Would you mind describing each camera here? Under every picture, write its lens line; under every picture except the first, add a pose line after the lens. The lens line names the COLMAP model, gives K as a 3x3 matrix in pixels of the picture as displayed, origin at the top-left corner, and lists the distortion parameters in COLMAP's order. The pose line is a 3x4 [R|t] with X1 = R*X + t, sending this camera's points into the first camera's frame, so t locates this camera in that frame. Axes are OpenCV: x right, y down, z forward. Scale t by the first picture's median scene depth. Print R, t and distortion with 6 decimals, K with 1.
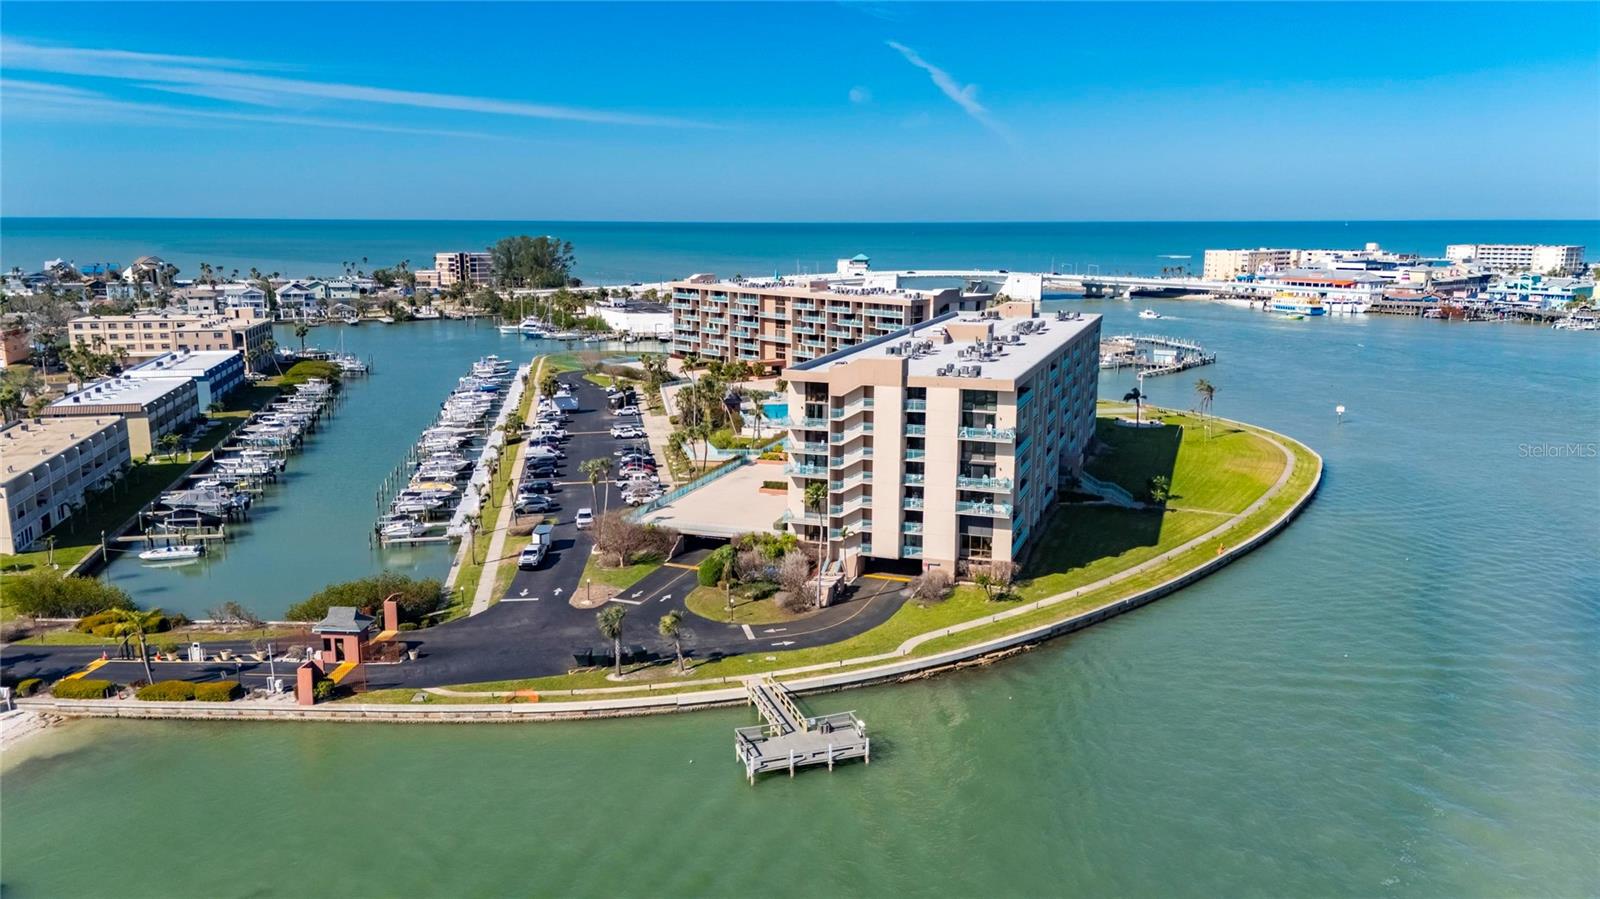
lens RADIAL K [[1155.3, 0, 810.0], [0, 1155.3, 453.0], [0, 0, 1]] dist [0.041720, -0.006300]
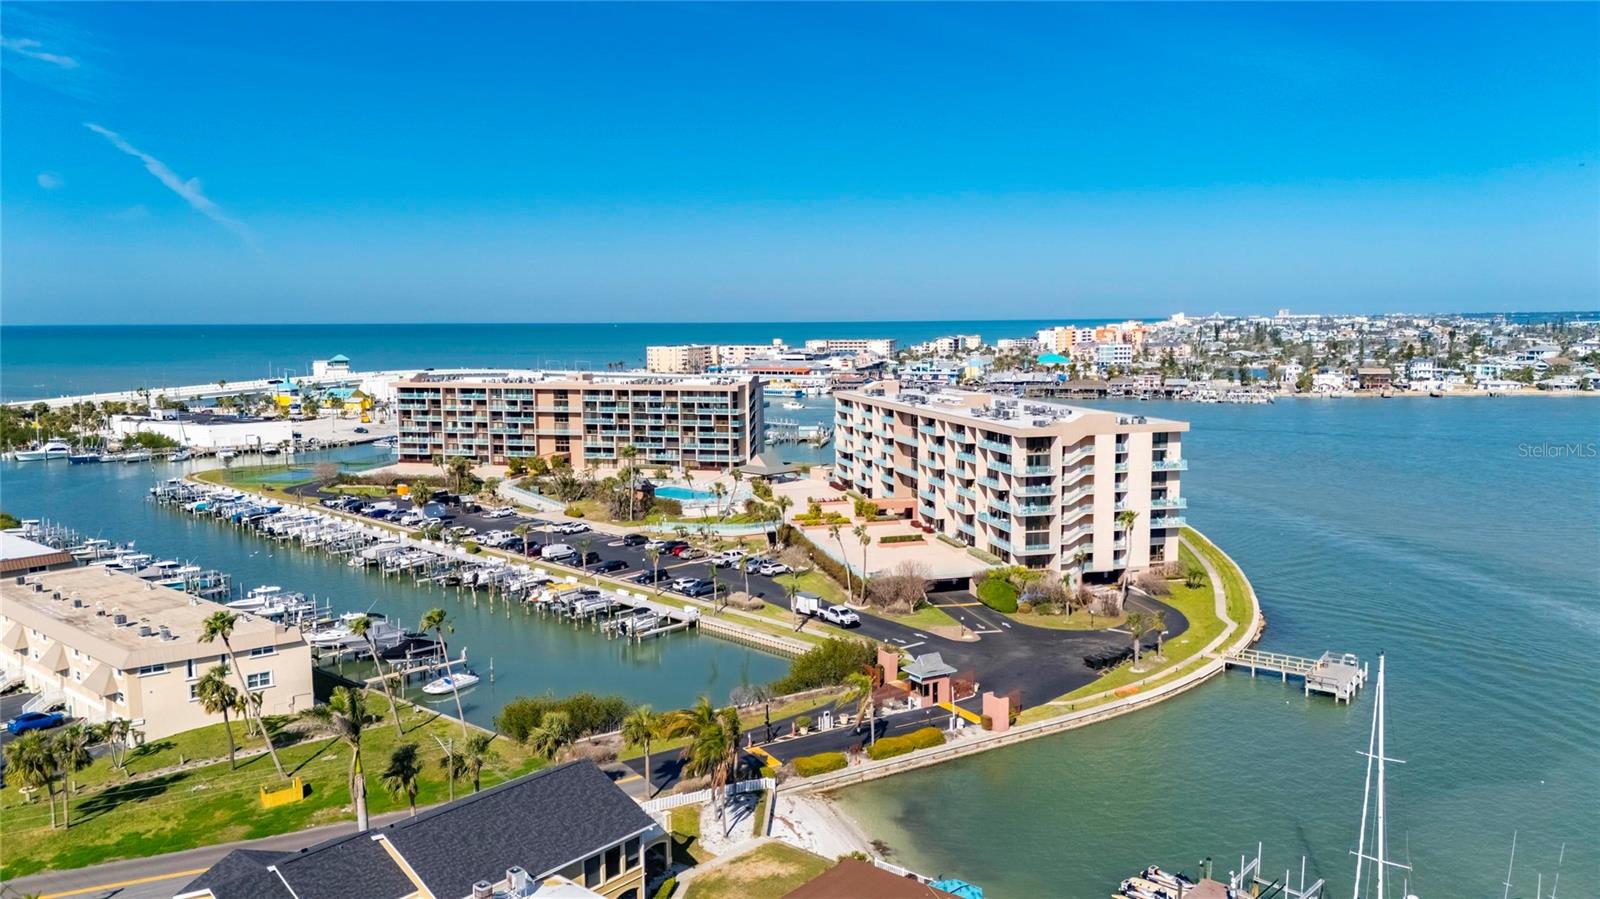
lens RADIAL K [[1155.3, 0, 793.1], [0, 1155.3, 450.1], [0, 0, 1]] dist [0.041720, -0.006300]
pose [[0.829185, -0.069389, 0.554651, -0.882300], [0.118361, 0.991561, -0.052897, -0.012678], [-0.546300, 0.109511, 0.830400, 0.119370]]
